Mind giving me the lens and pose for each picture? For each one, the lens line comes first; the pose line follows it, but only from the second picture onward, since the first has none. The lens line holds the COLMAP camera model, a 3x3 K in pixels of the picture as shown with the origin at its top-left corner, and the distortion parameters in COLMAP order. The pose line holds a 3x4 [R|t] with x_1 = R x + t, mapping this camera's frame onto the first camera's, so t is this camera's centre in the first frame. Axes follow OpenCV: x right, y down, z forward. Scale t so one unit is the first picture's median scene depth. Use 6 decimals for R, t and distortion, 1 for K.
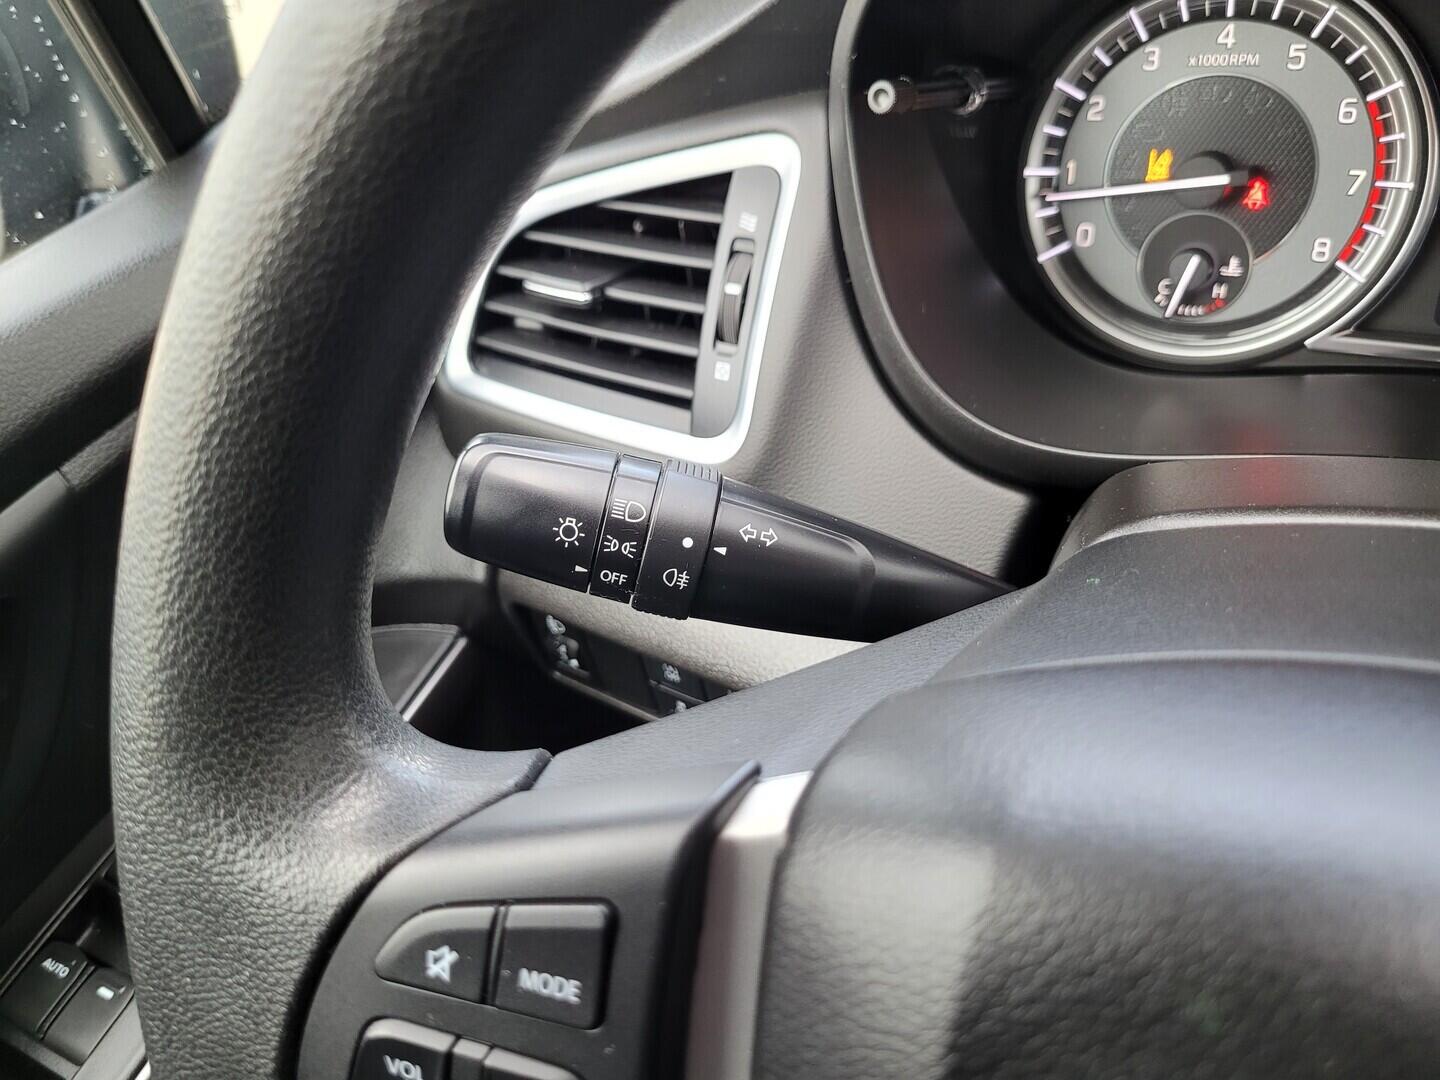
lens RADIAL K [[1143.7, 0, 732.1], [0, 1143.7, 532.2], [0, 0, 1]] dist [0.003293, 0.010334]
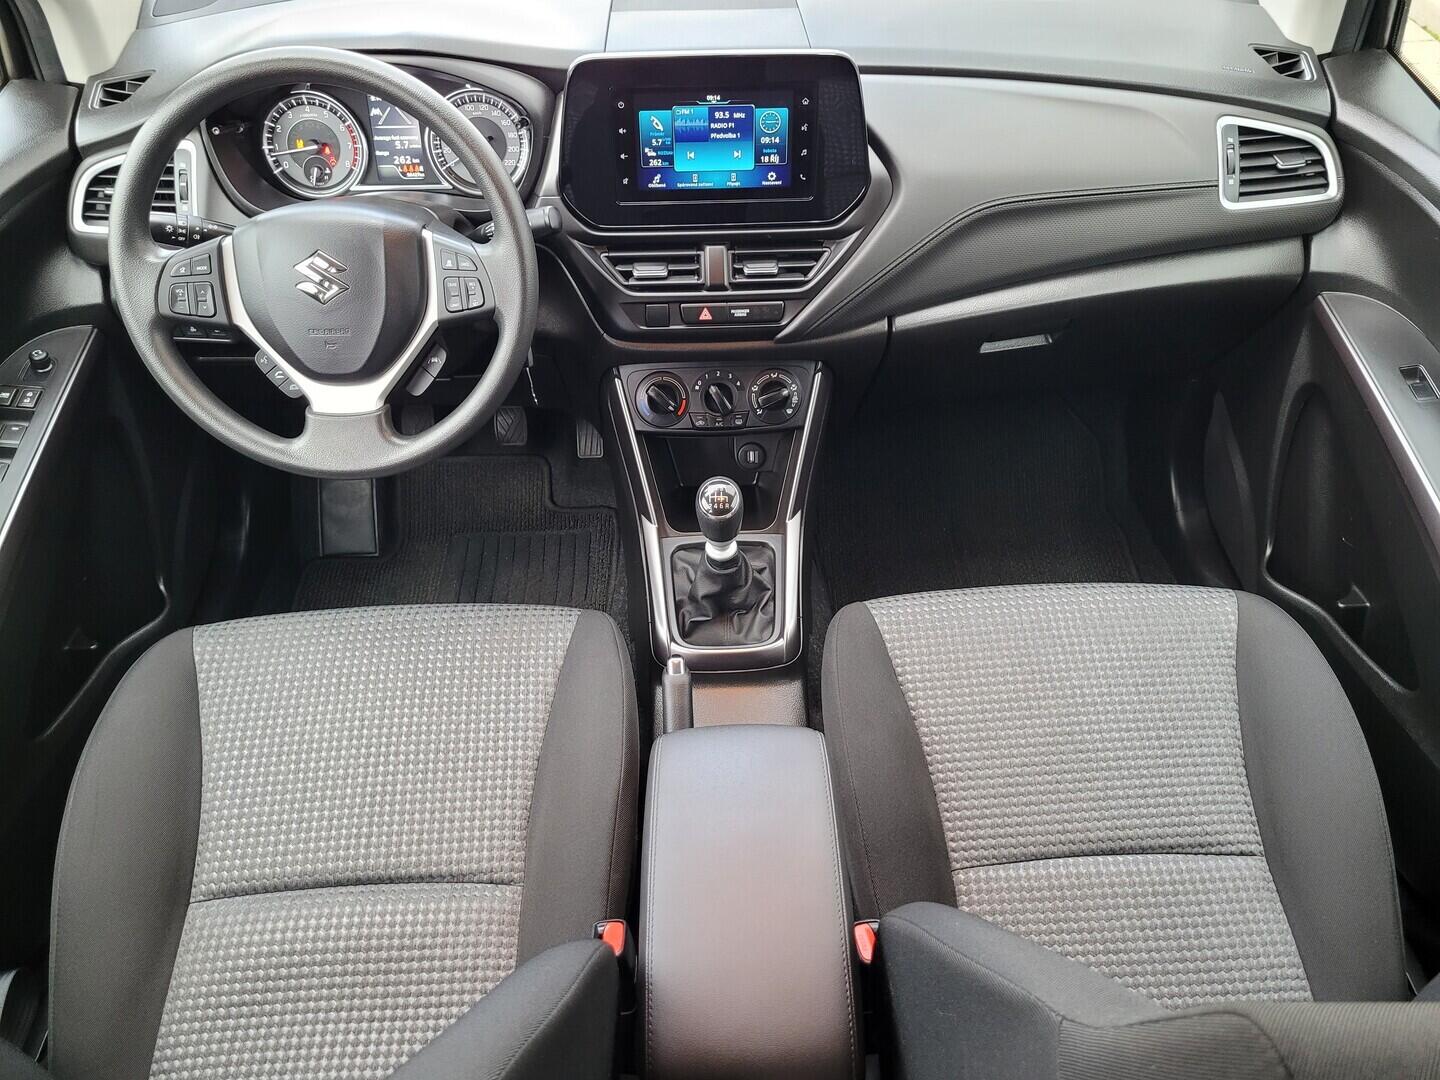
lens RADIAL K [[1143.7, 0, 732.5], [0, 1143.7, 534.5], [0, 0, 1]] dist [0.003293, 0.010334]
pose [[0.854396, -0.216731, 0.472267, -0.453097], [0.205525, 0.975701, 0.075943, 0.920205], [-0.477250, 0.032177, 0.878178, -2.885056]]
